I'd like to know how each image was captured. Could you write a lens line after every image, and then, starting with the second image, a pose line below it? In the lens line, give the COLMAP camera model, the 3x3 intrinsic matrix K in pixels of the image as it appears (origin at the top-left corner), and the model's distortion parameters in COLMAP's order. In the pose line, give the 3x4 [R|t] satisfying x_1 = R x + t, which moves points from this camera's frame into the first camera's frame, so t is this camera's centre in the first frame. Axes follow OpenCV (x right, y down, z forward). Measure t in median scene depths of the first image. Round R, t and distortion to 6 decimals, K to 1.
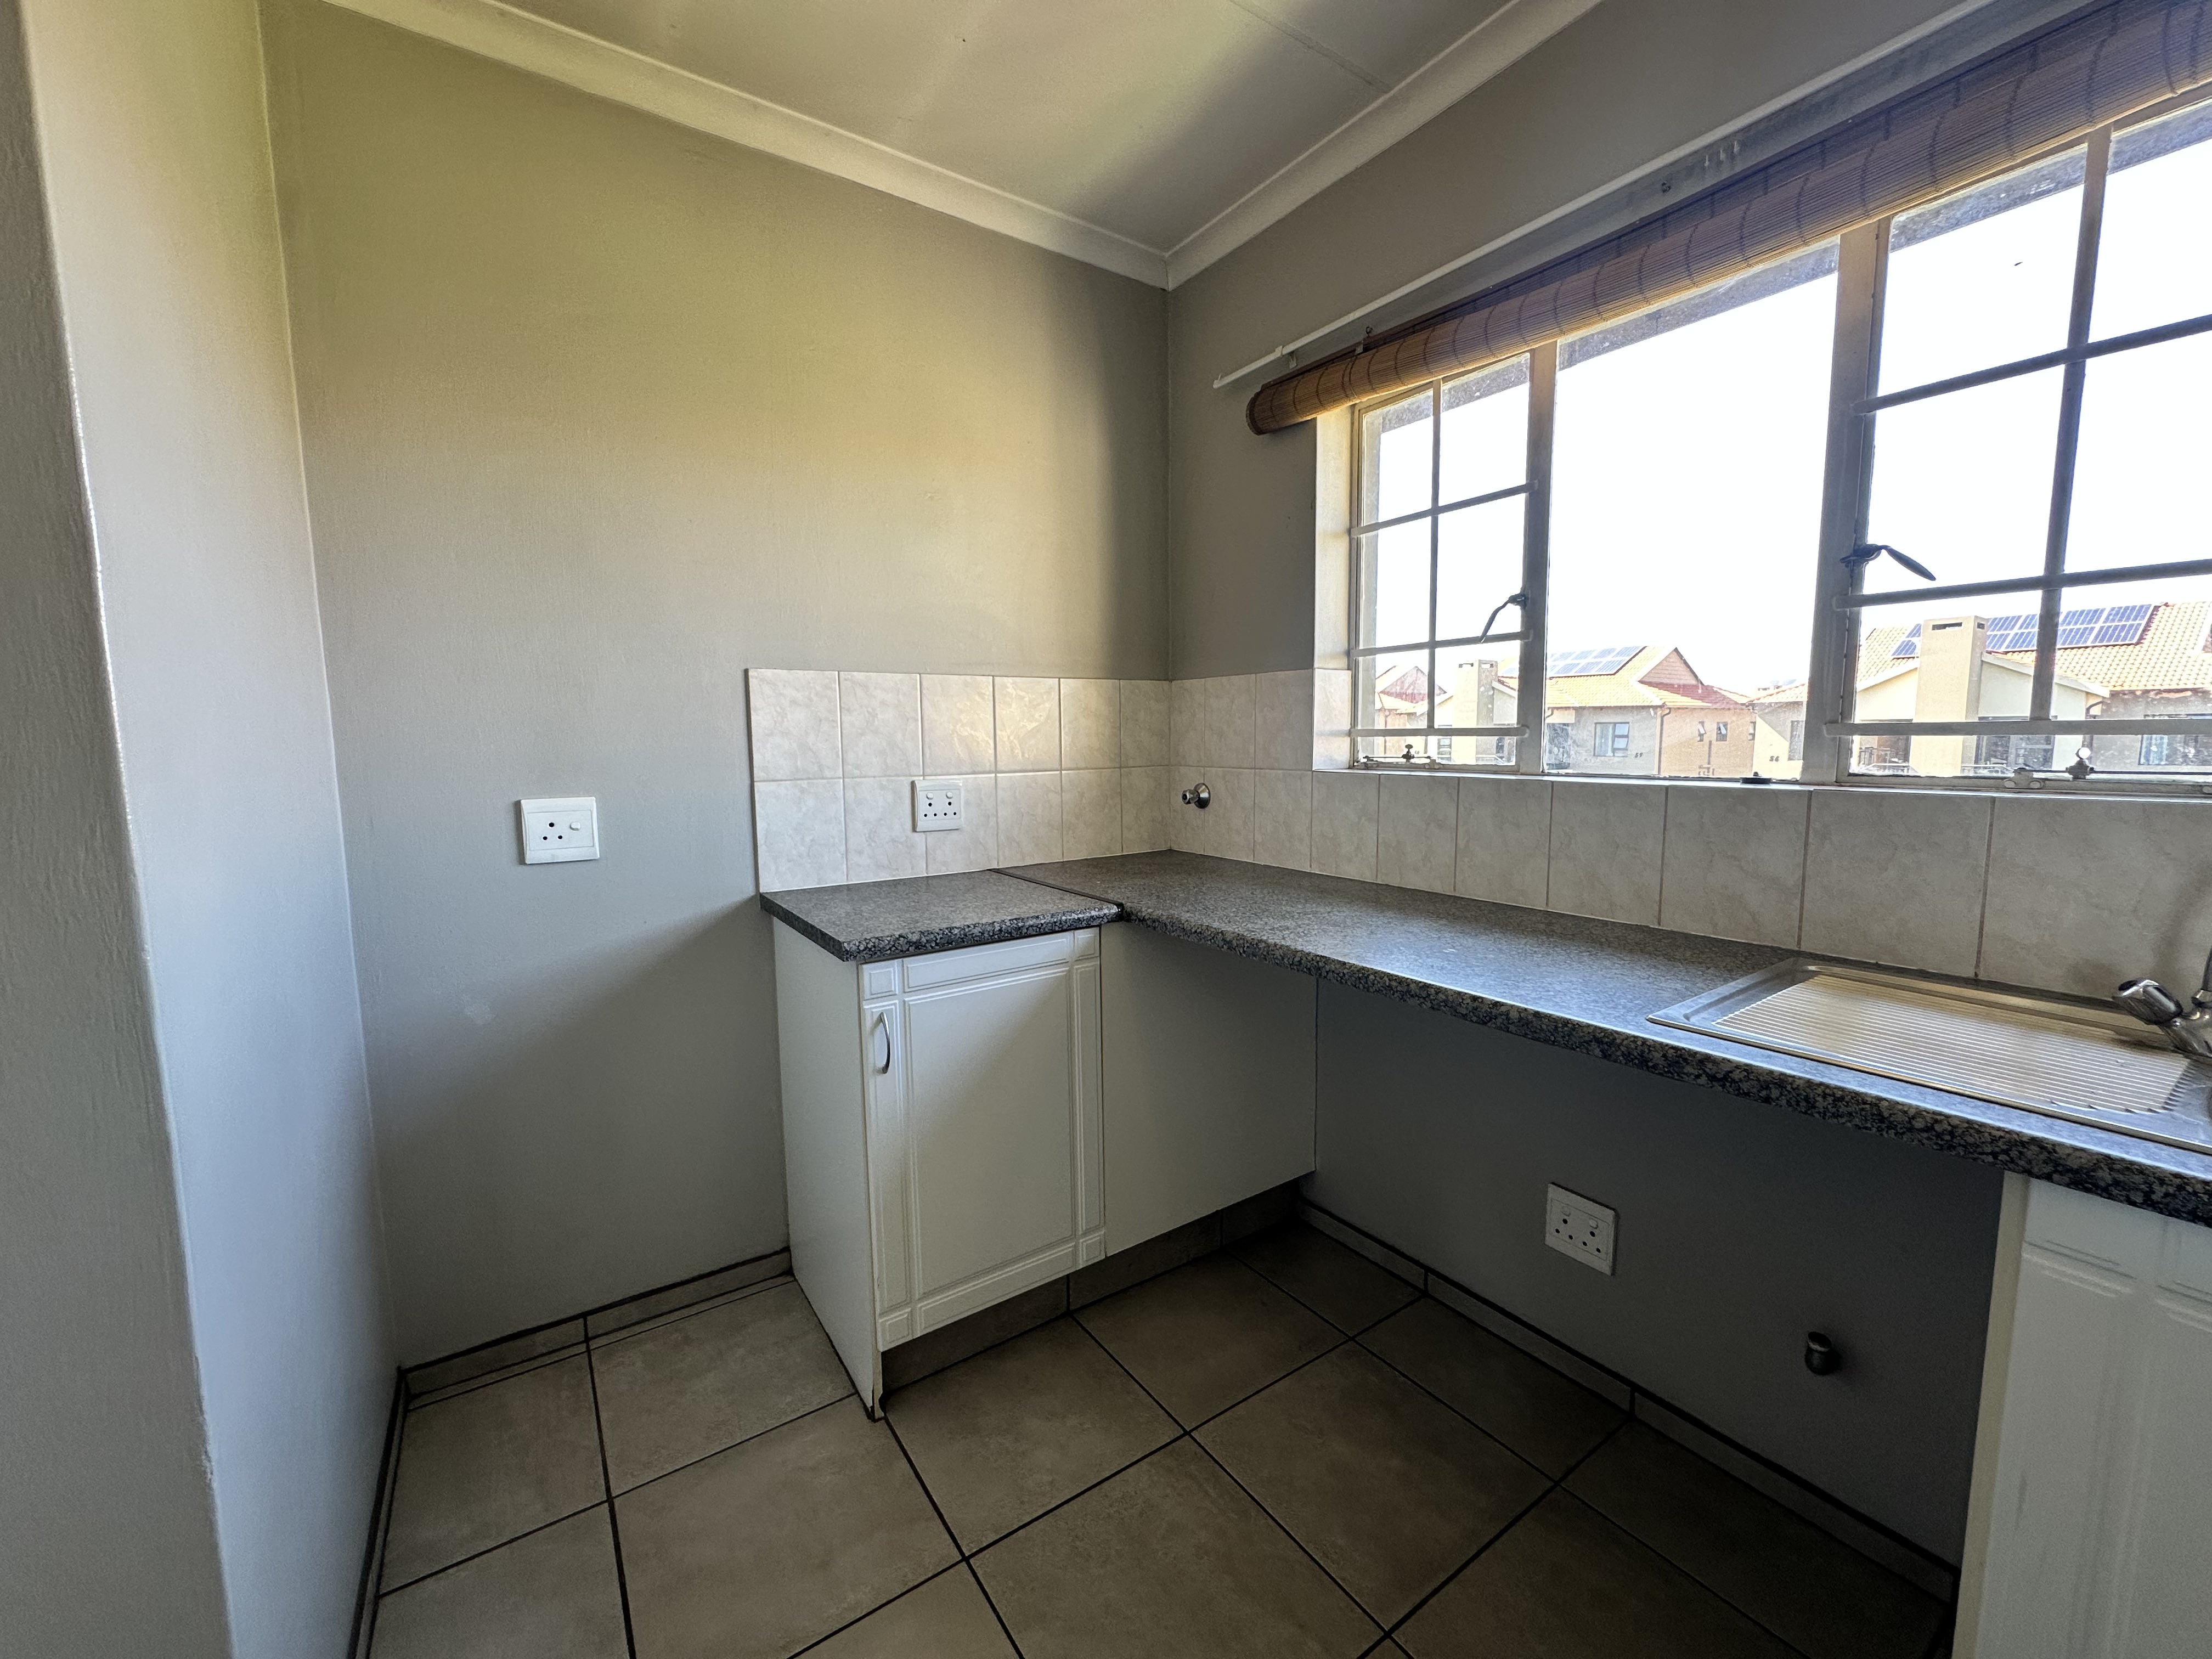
lens RADIAL K [[881.8, 0, 1104.7], [0, 881.8, 830.8], [0, 0, 1]] dist [-0.003905, -0.000219]
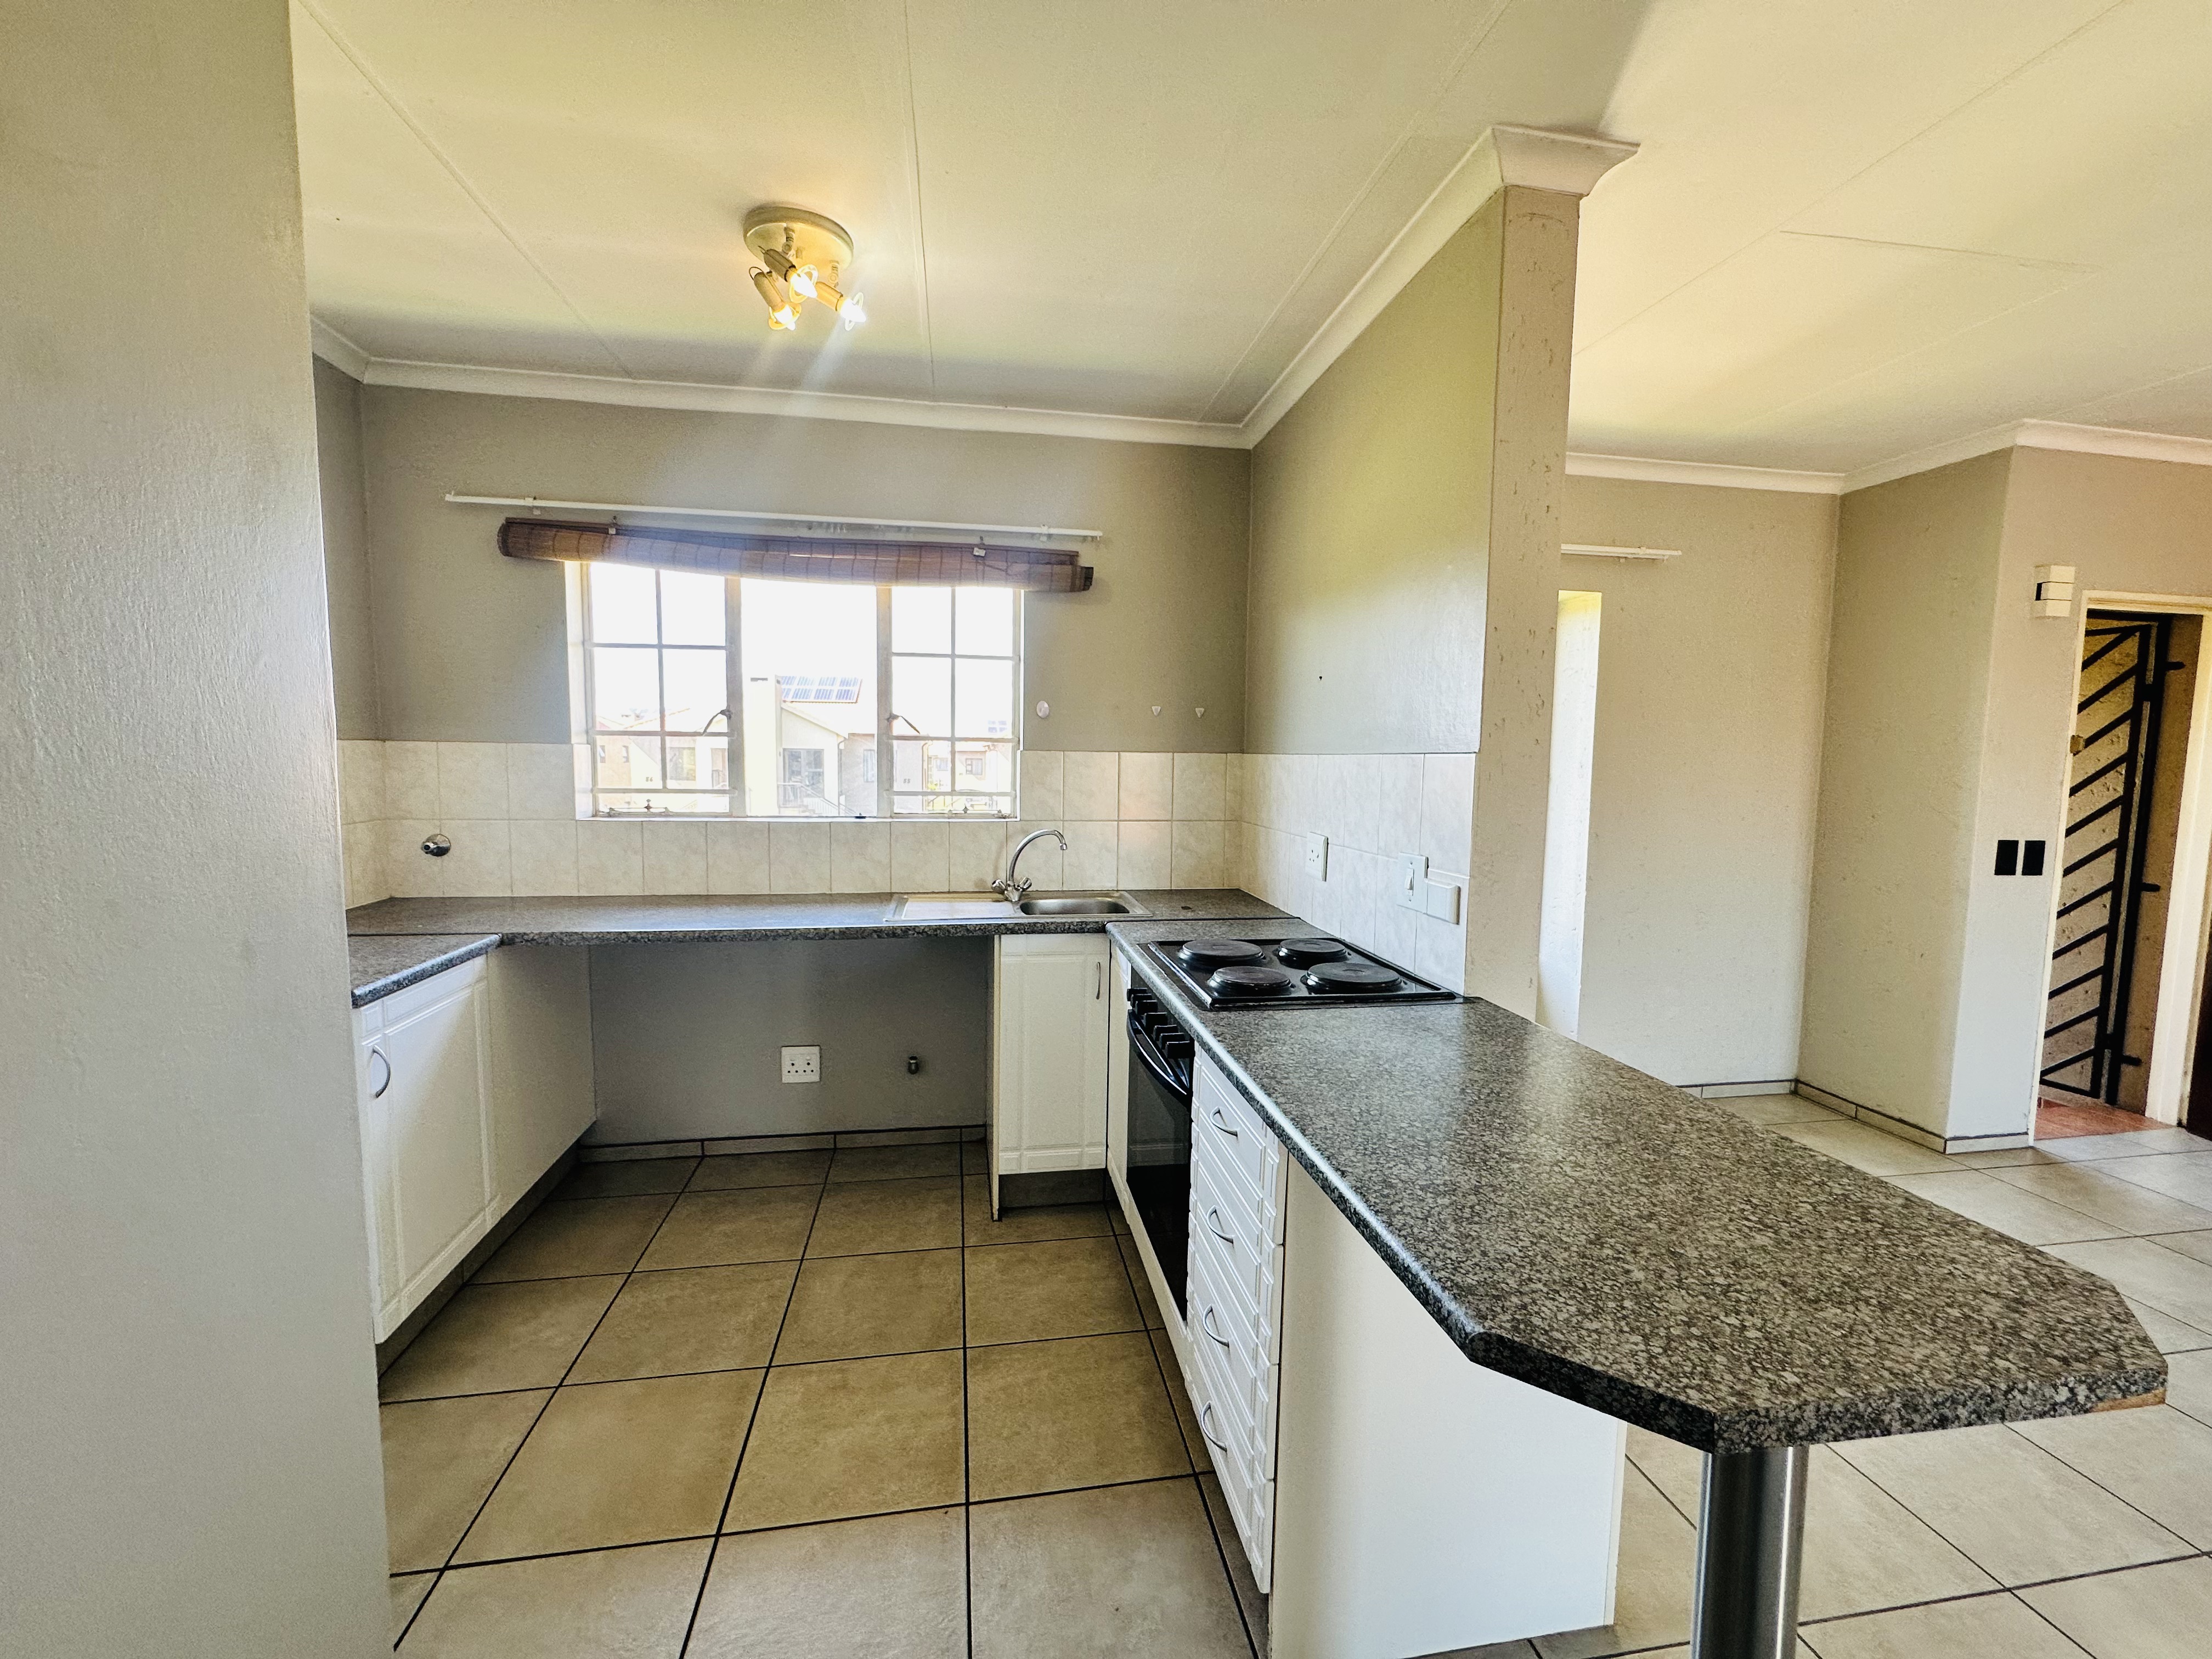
lens RADIAL K [[881.8, 0, 1104.7], [0, 881.8, 830.8], [0, 0, 1]] dist [-0.003905, -0.000219]
pose [[0.416735, -0.059595, 0.907073, -0.698967], [0.079222, 0.996433, 0.029069, -0.029384], [-0.905569, 0.059746, 0.419970, -0.311481]]
